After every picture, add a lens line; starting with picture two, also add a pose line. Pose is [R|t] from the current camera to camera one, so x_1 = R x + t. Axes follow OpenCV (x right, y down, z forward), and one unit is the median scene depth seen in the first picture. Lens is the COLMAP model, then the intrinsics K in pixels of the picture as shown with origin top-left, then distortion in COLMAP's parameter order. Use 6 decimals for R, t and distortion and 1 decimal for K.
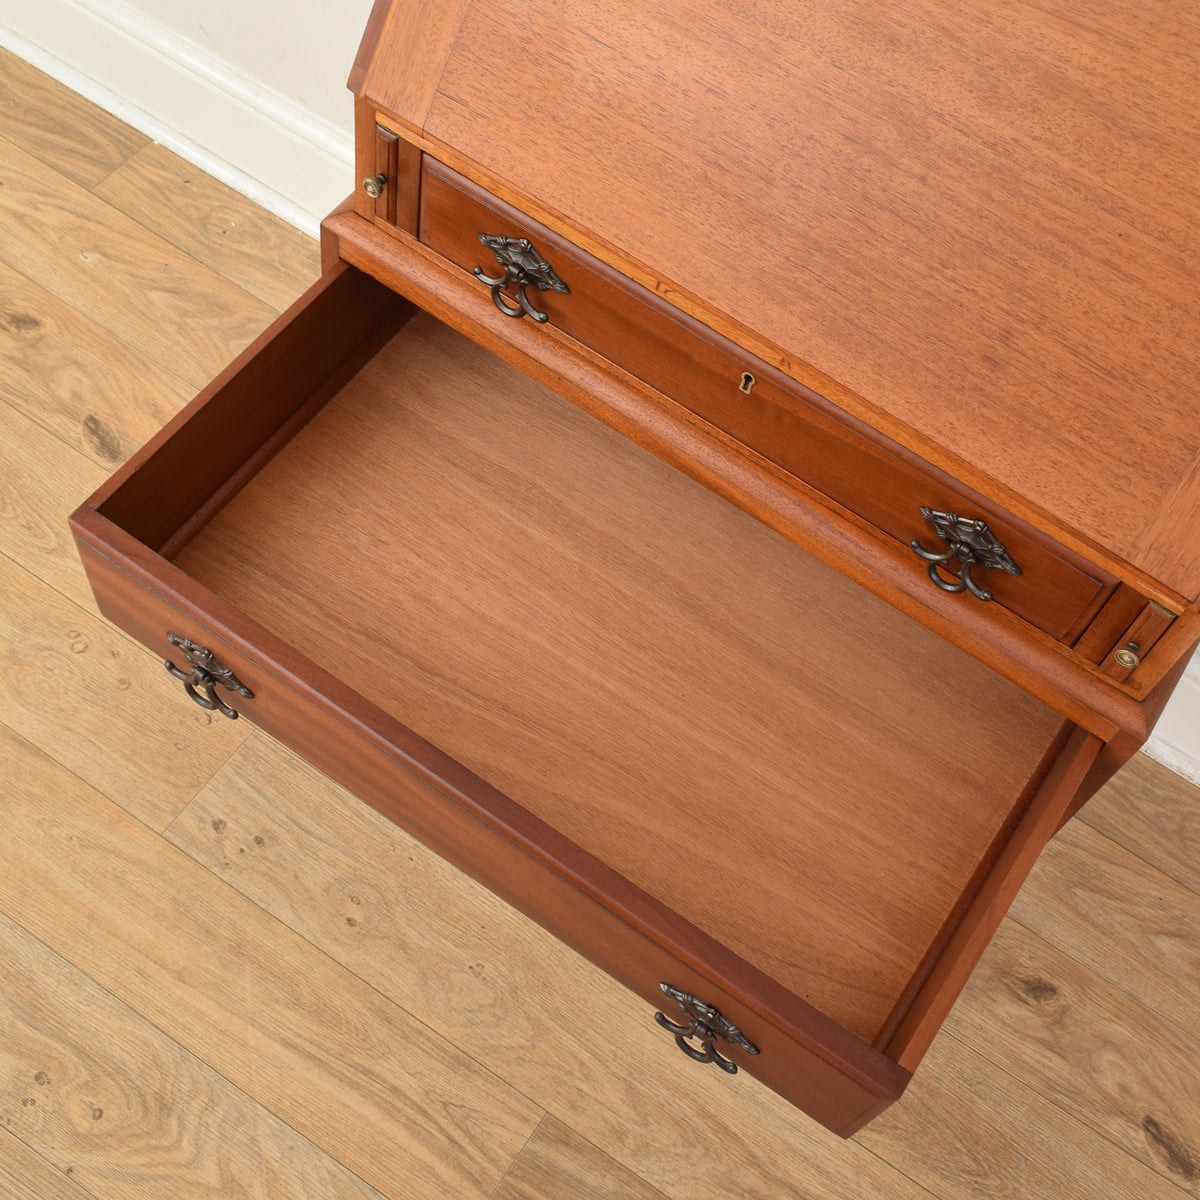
lens RADIAL K [[1651.0, 0, 652.1], [0, 1651.0, 582.7], [0, 0, 1]] dist [-0.025184, 0.000000]
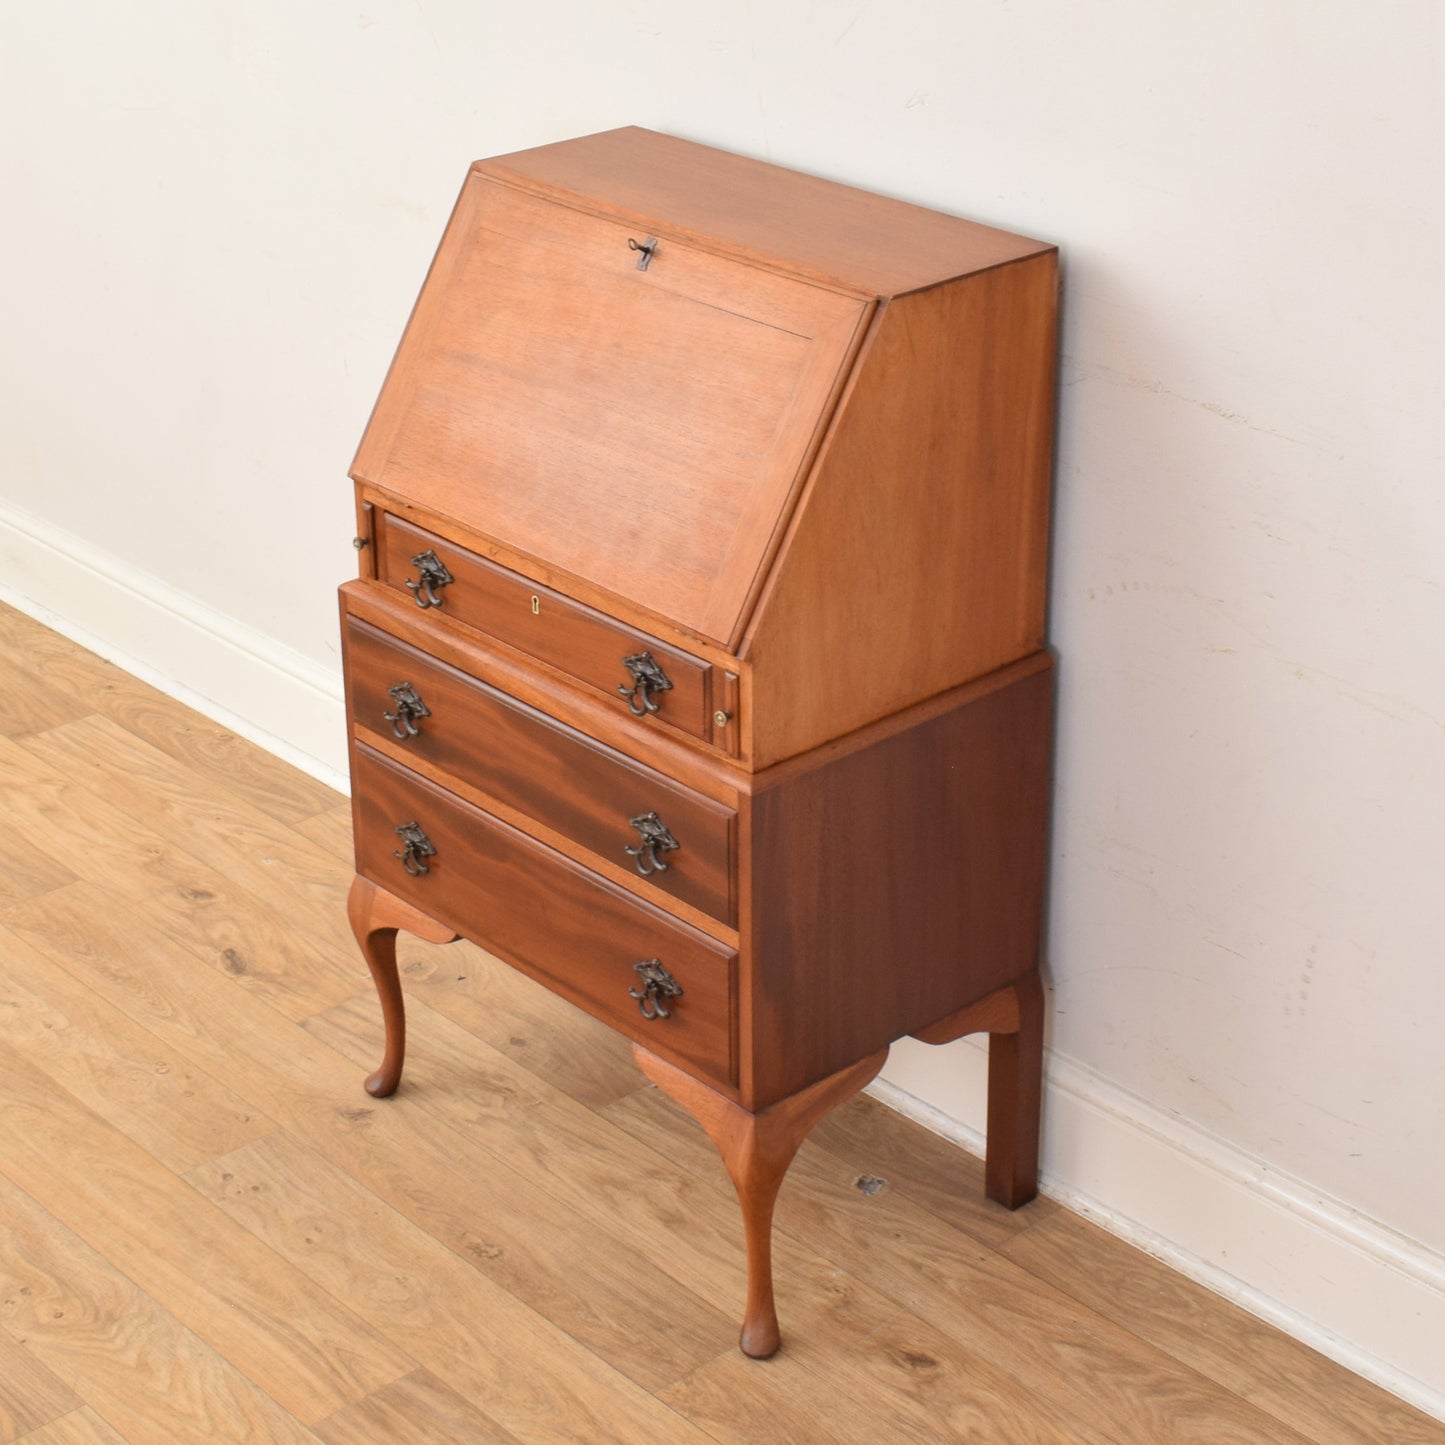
lens RADIAL K [[2960.2, 0, 705.1], [0, 2960.2, 650.9], [0, 0, 1]] dist [-0.022783, 0.000000]
pose [[0.953245, -0.033334, -0.300354, 0.739385], [-0.150558, 0.809380, -0.567659, 1.043886], [0.262022, 0.586339, 0.766519, -0.765812]]
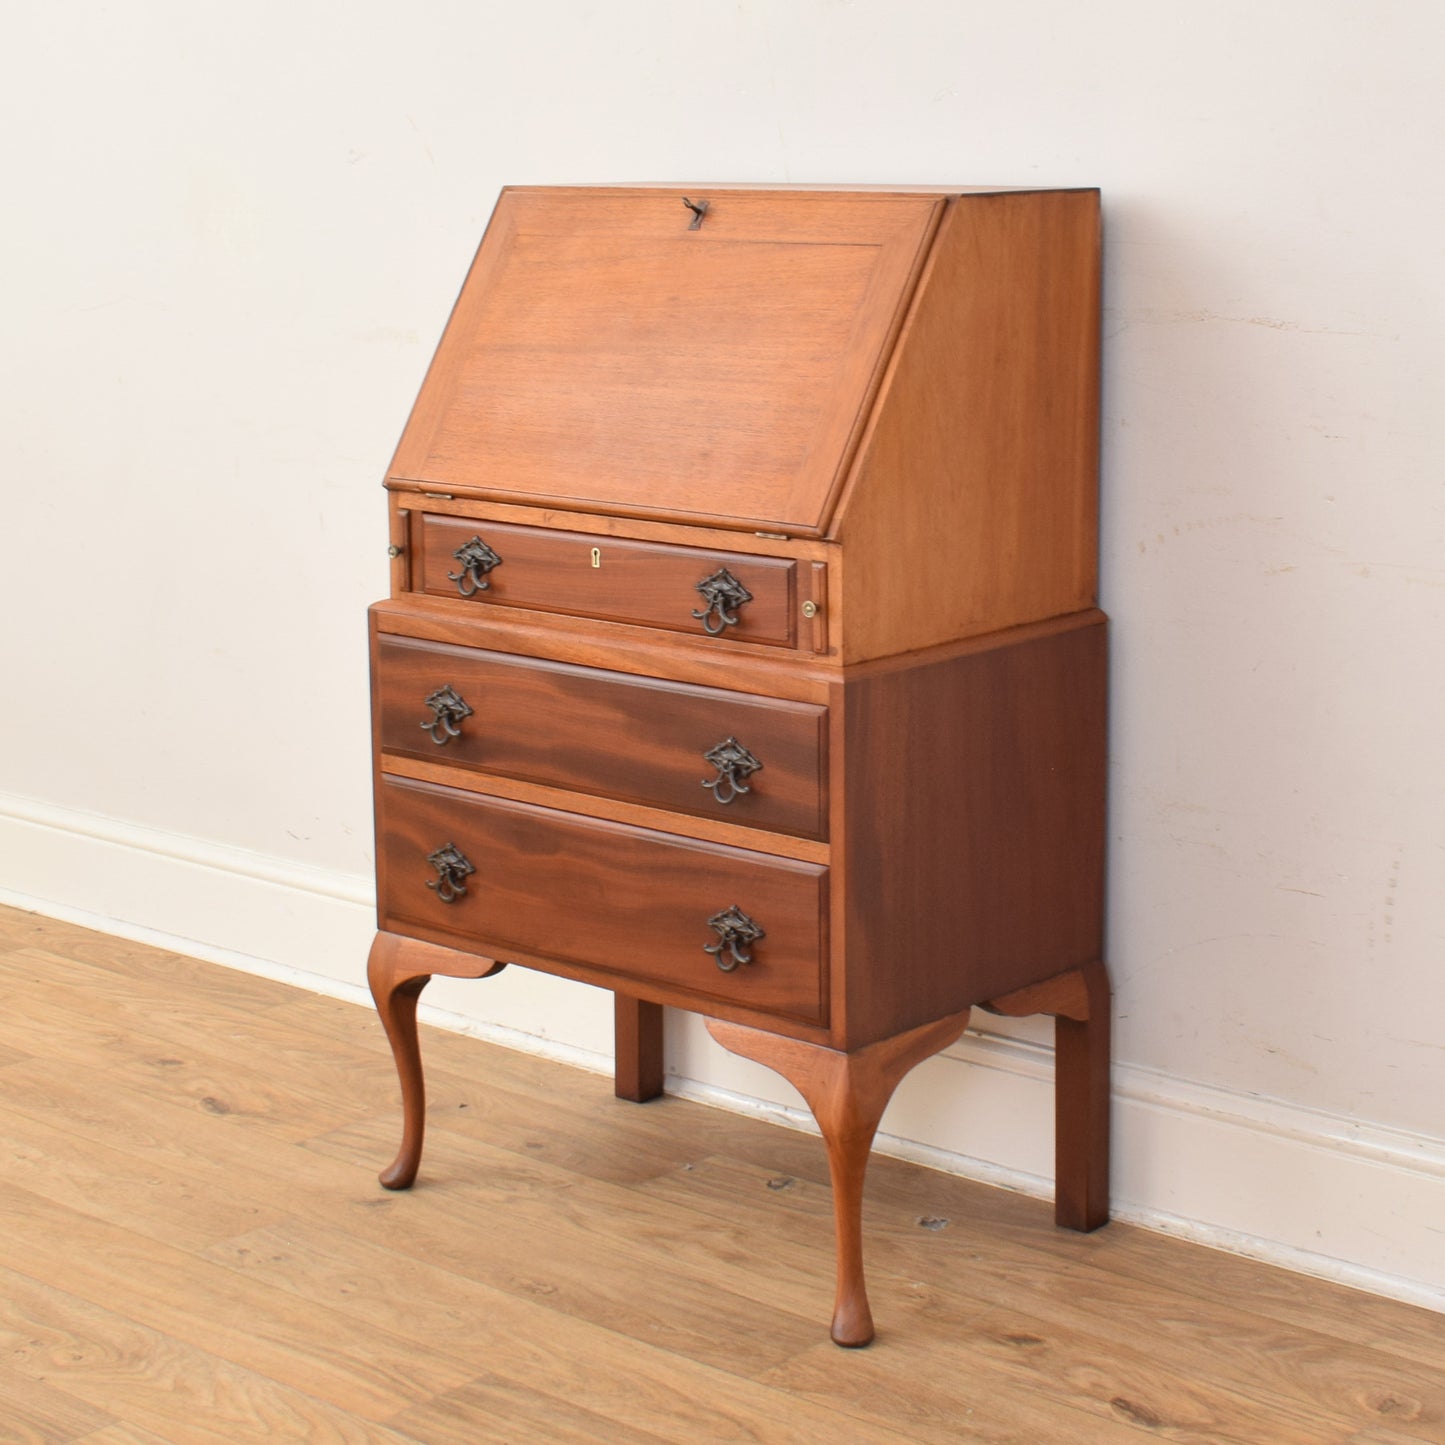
lens RADIAL K [[2960.2, 0, 818.9], [0, 2960.2, 633.5], [0, 0, 1]] dist [-0.022783, 0.000000]
pose [[0.979516, -0.125749, -0.157278, 0.484463], [-0.040982, 0.640213, -0.767104, 1.437757], [0.197154, 0.757836, 0.621945, -0.447180]]
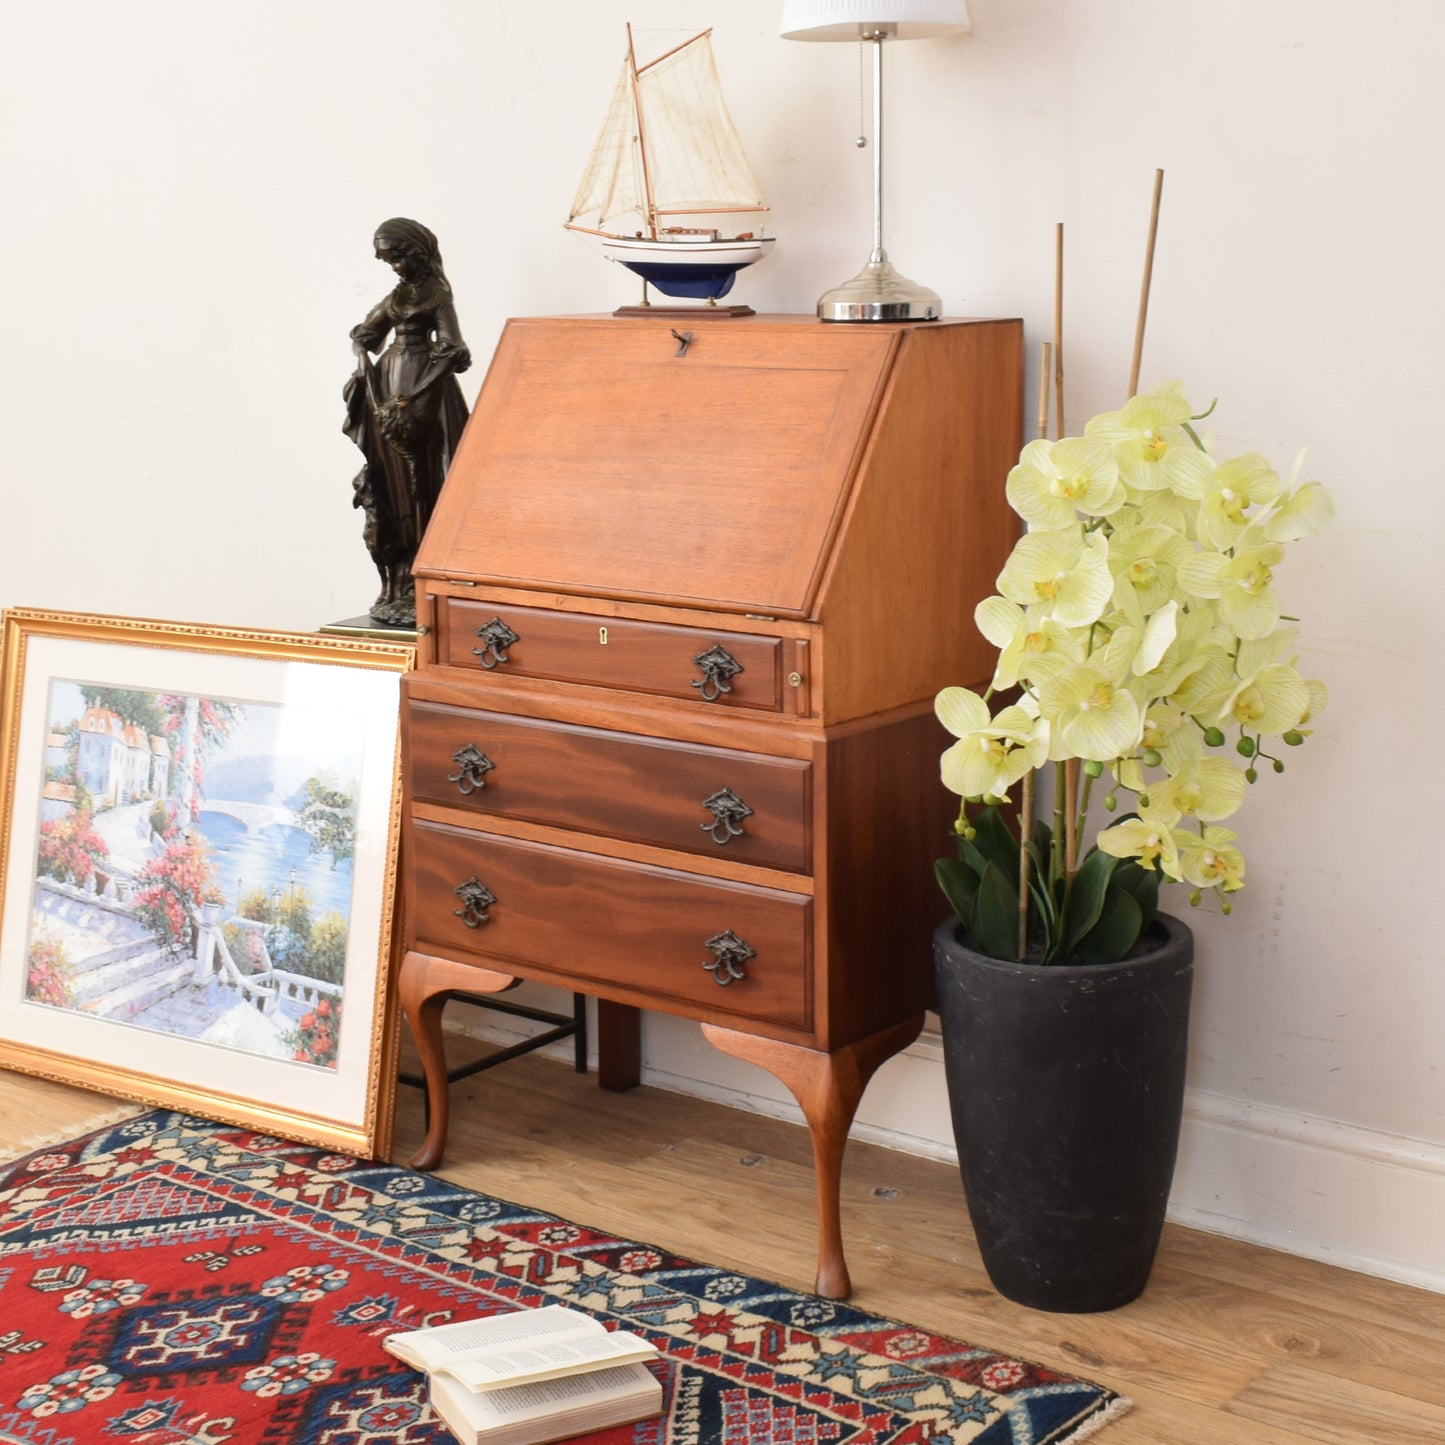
lens RADIAL K [[2542.7, 0, 712.8], [0, 2542.7, 637.2], [0, 0, 1]] dist [-0.019867, 0.000000]
pose [[0.981844, -0.139102, -0.128971, 0.378455], [-0.011834, 0.633658, -0.773523, 1.445814], [0.189321, 0.761005, 0.620507, -0.511549]]
